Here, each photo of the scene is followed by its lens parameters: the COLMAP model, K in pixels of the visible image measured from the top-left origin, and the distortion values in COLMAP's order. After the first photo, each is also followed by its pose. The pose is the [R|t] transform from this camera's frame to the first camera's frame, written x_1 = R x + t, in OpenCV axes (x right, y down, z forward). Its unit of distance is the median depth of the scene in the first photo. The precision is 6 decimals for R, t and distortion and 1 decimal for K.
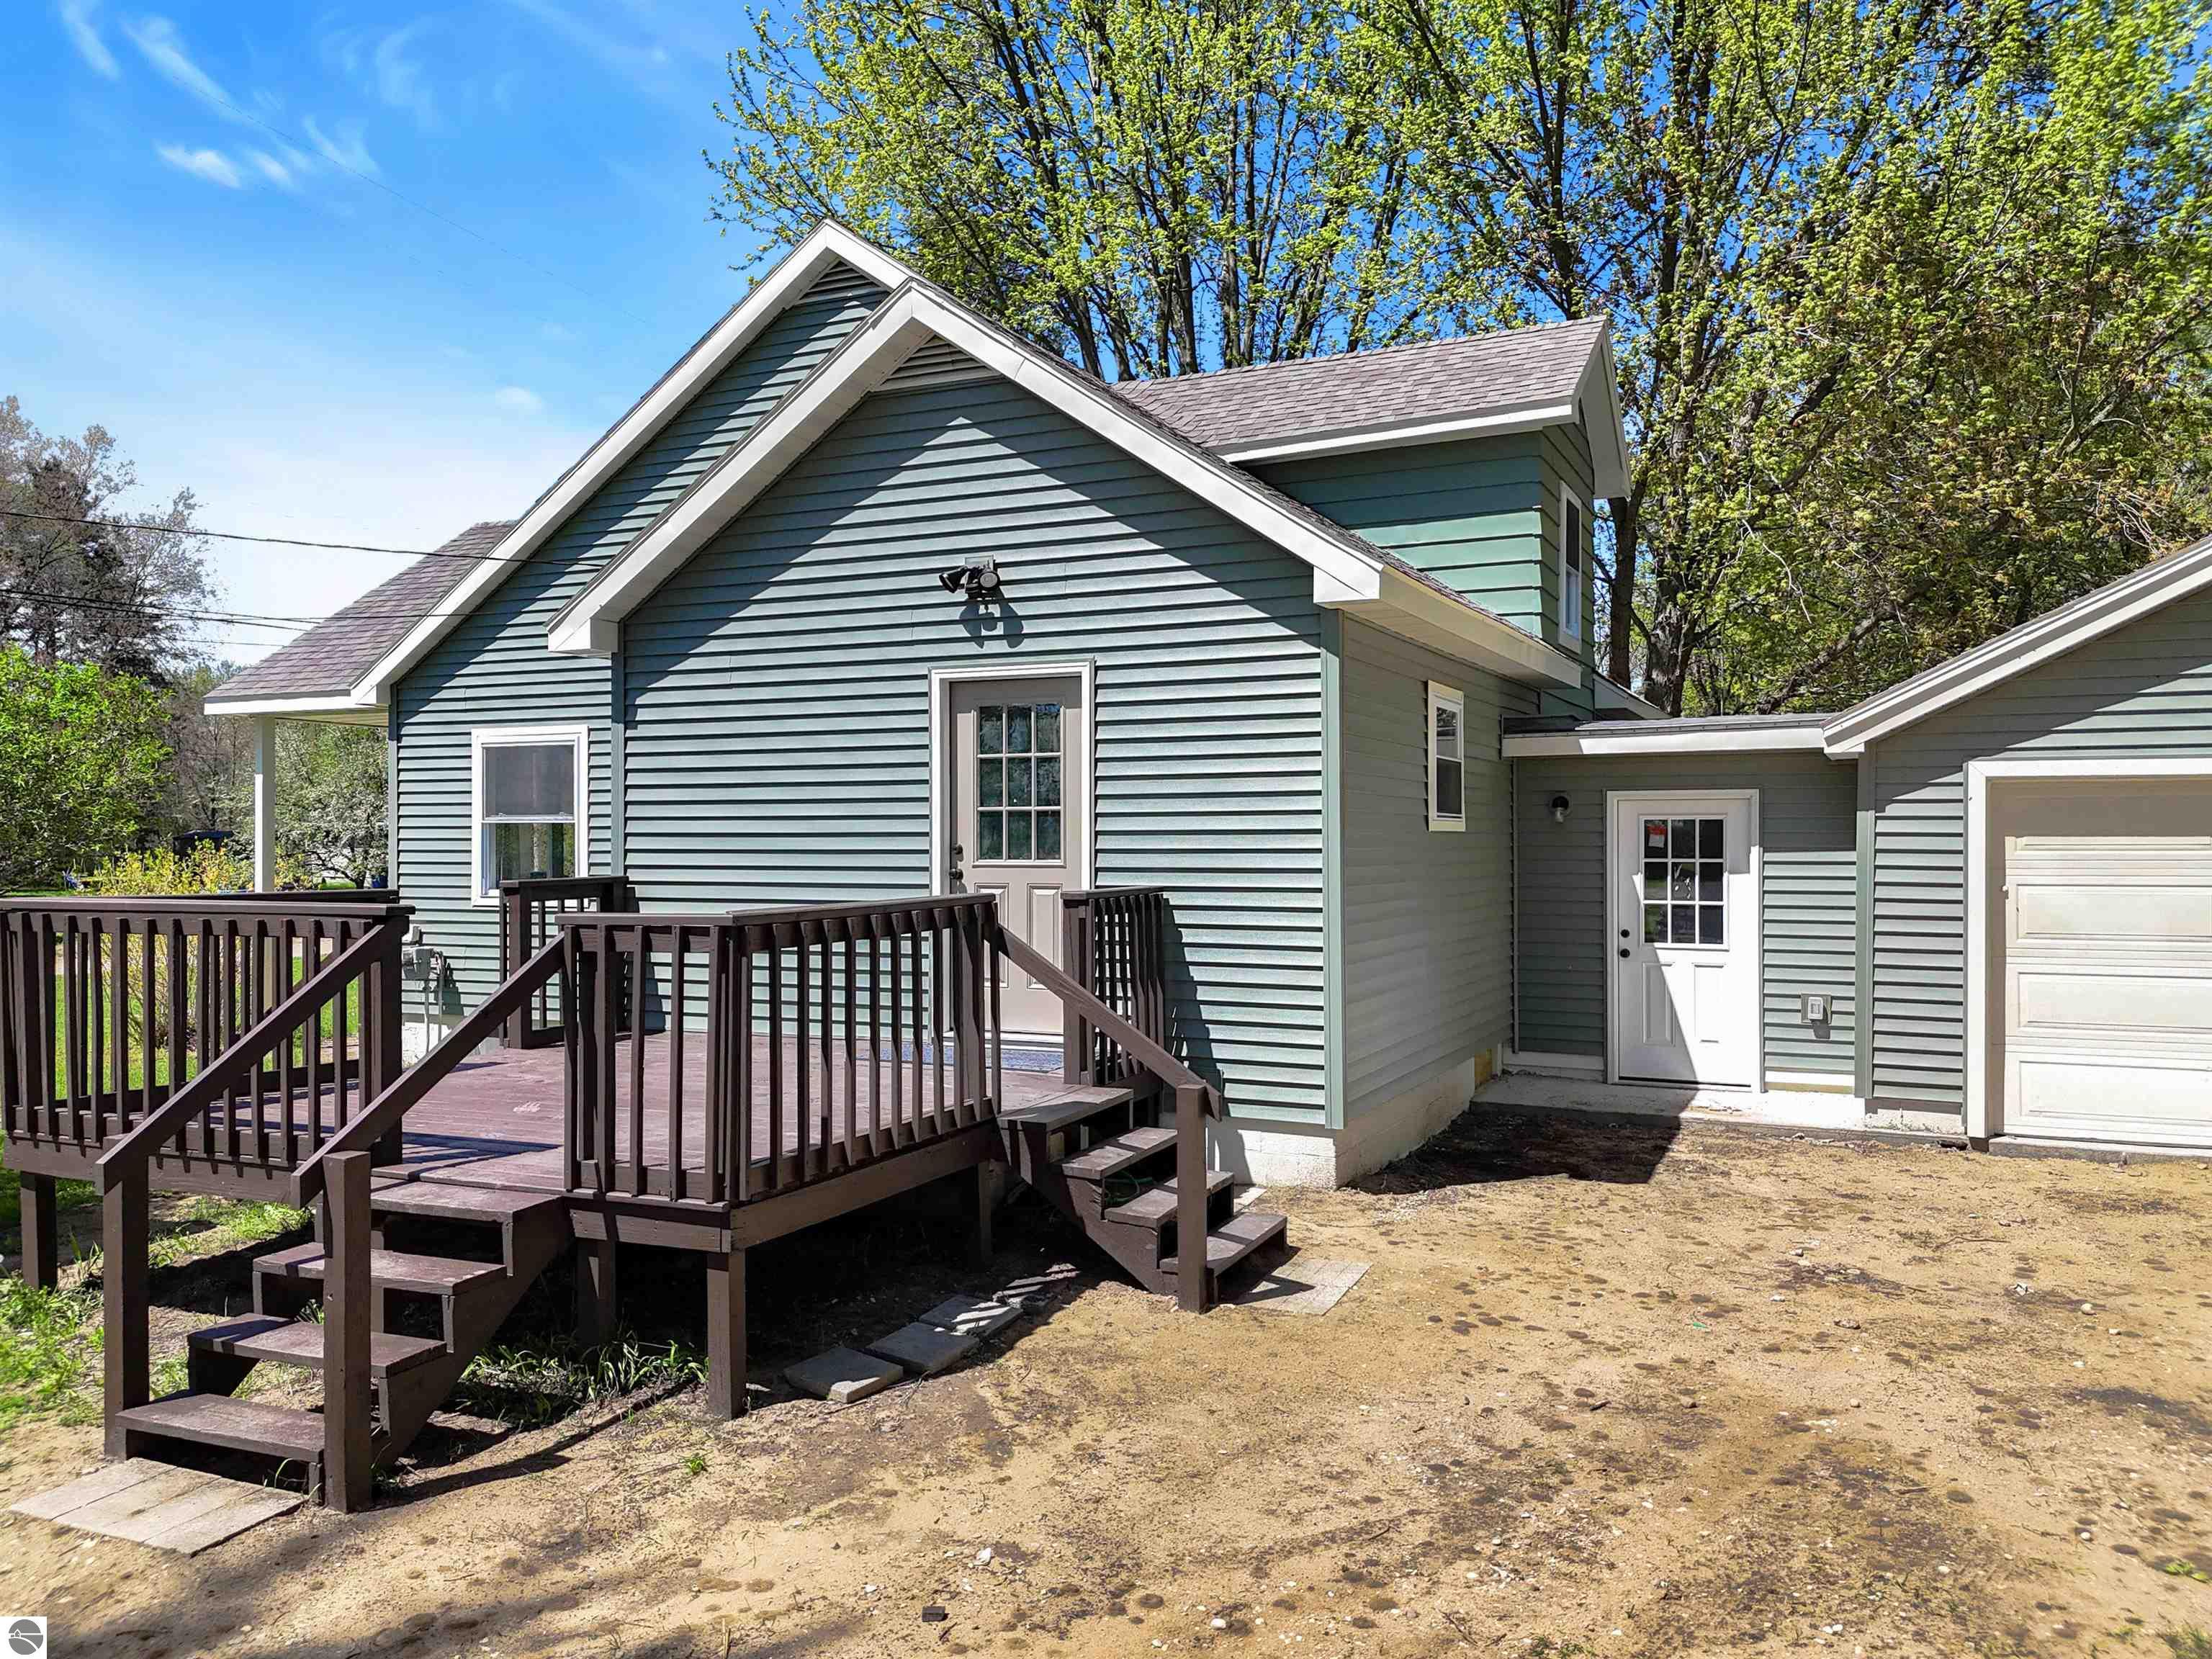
lens RADIAL K [[1685.8, 0, 1106.0], [0, 1685.8, 829.5], [0, 0, 1]] dist [0.146670, -0.119128]
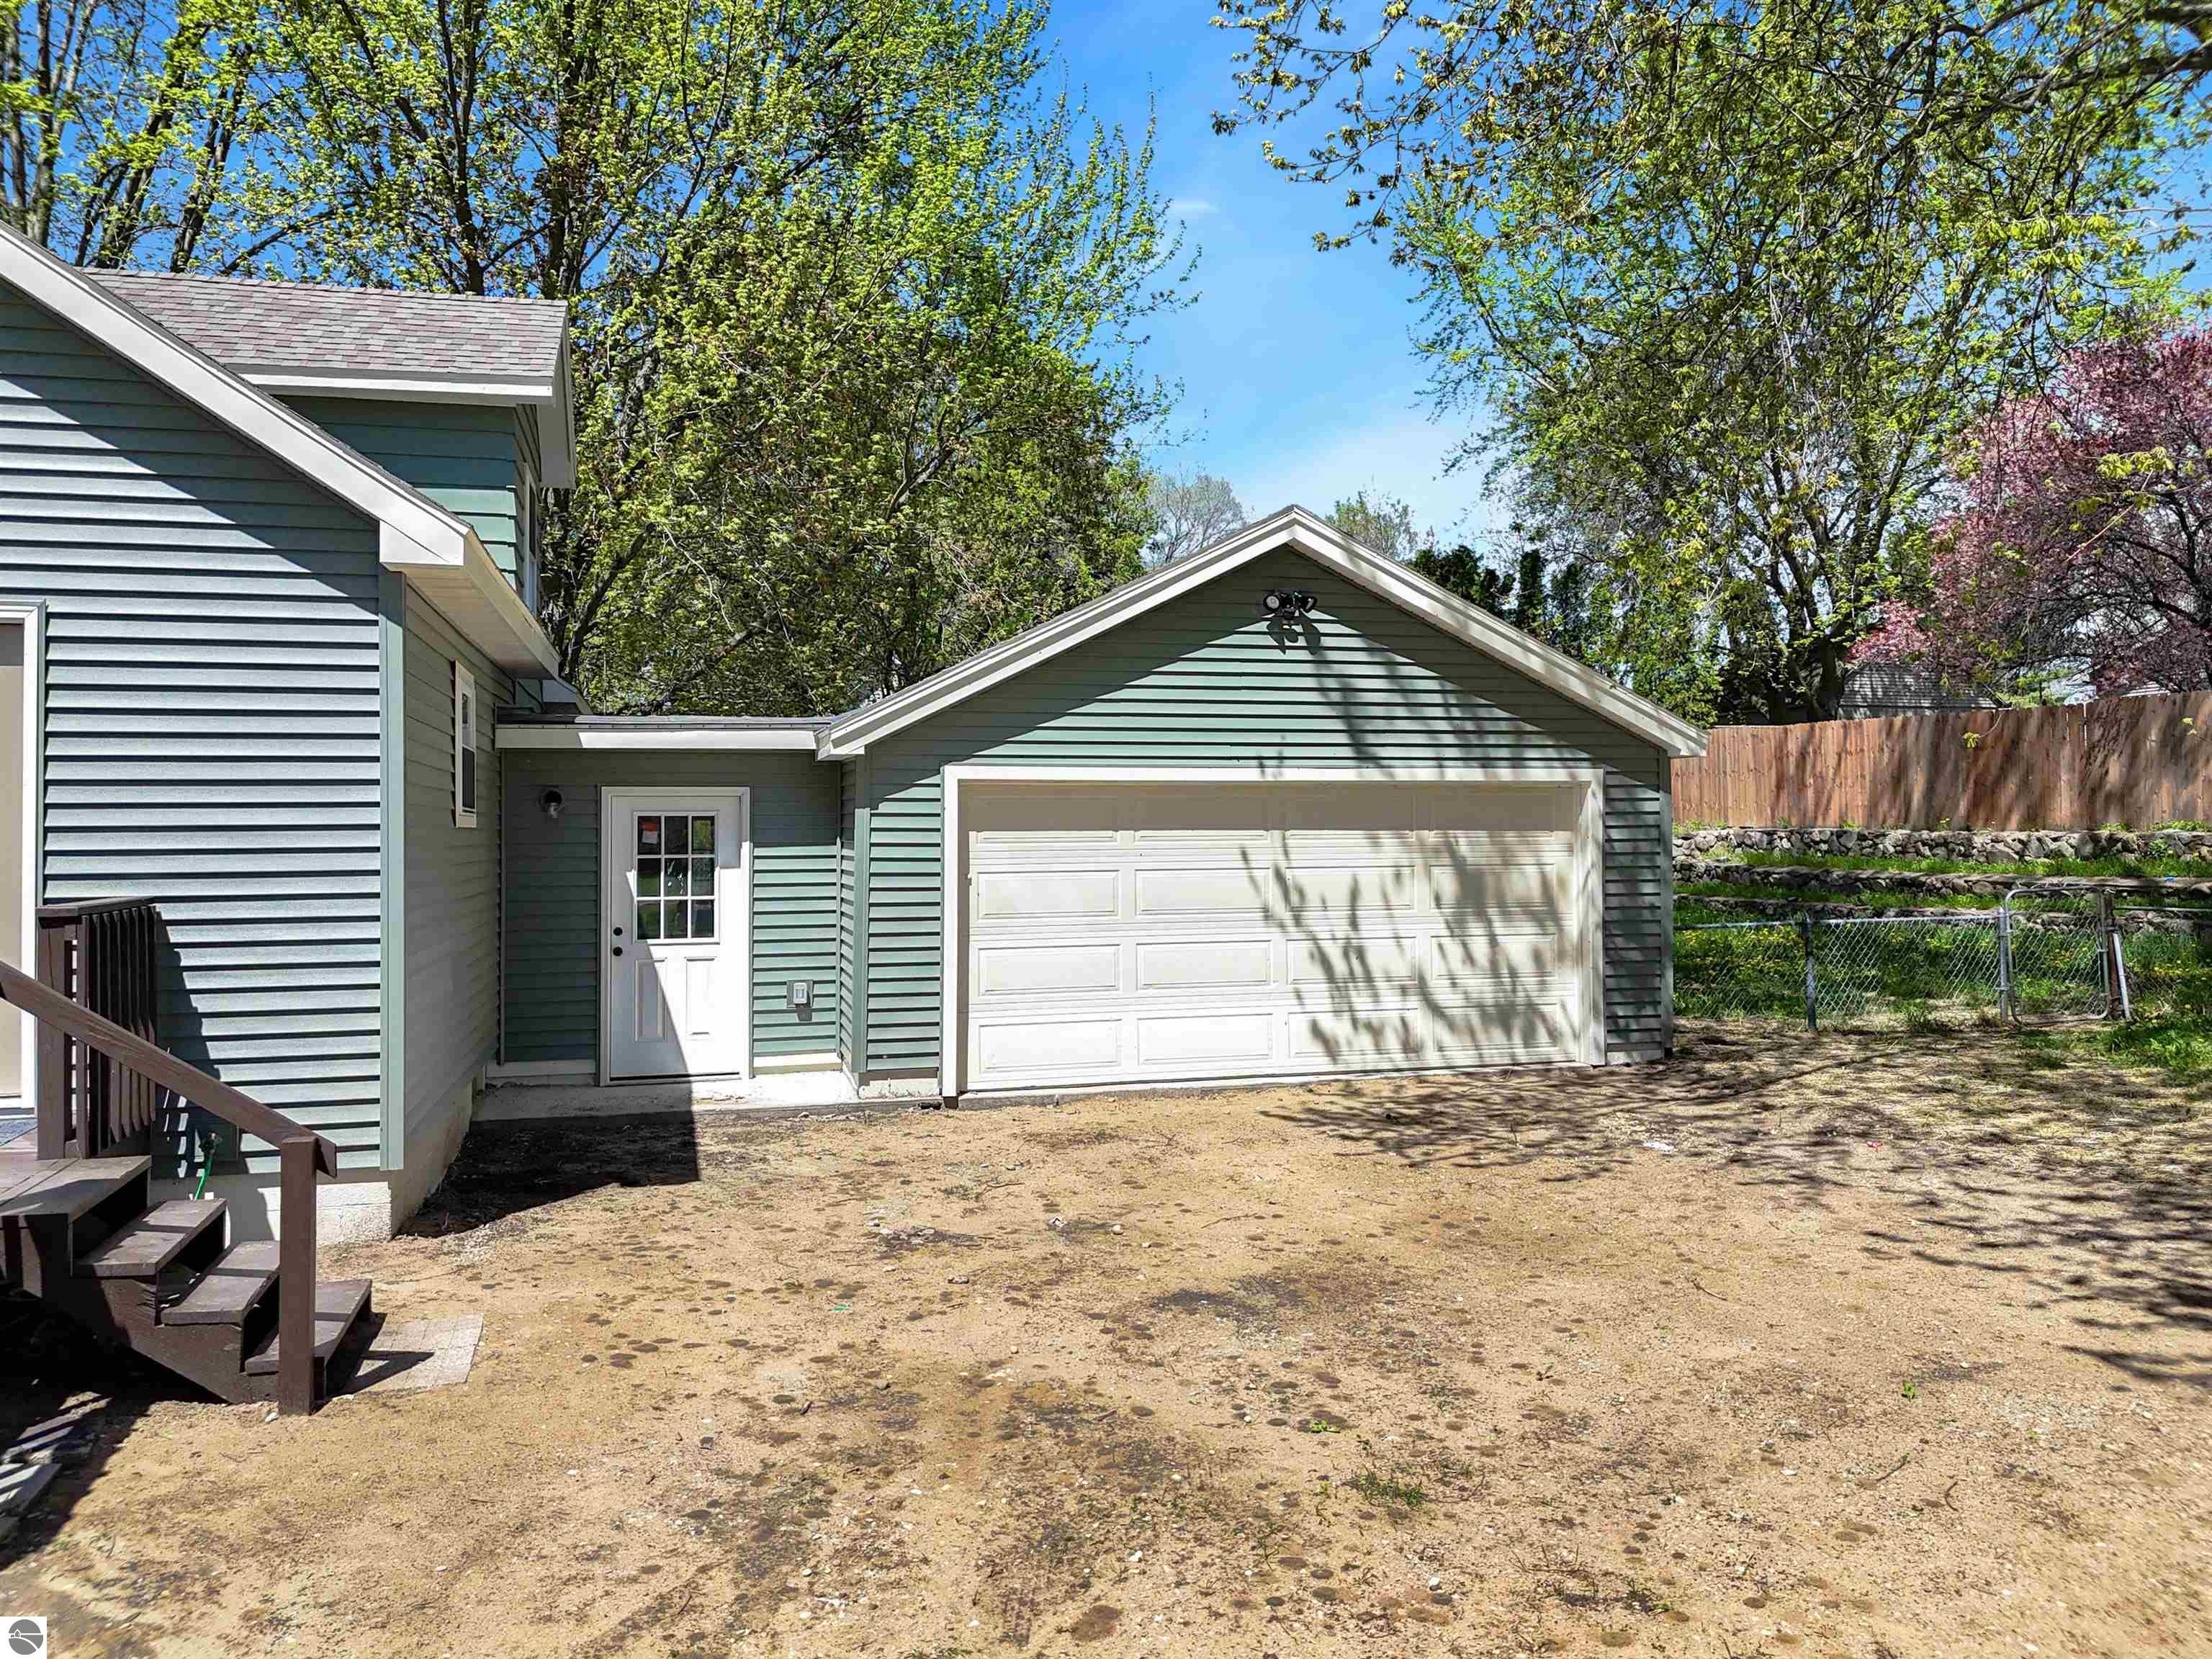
lens RADIAL K [[1685.9, 0, 1101.8], [0, 1685.9, 817.5], [0, 0, 1]] dist [0.047296, -0.011701]
pose [[0.776816, 0.002268, 0.629724, -0.149219], [0.001361, 0.999985, -0.005280, 0.001230], [-0.629727, 0.004959, 0.776801, 0.105645]]
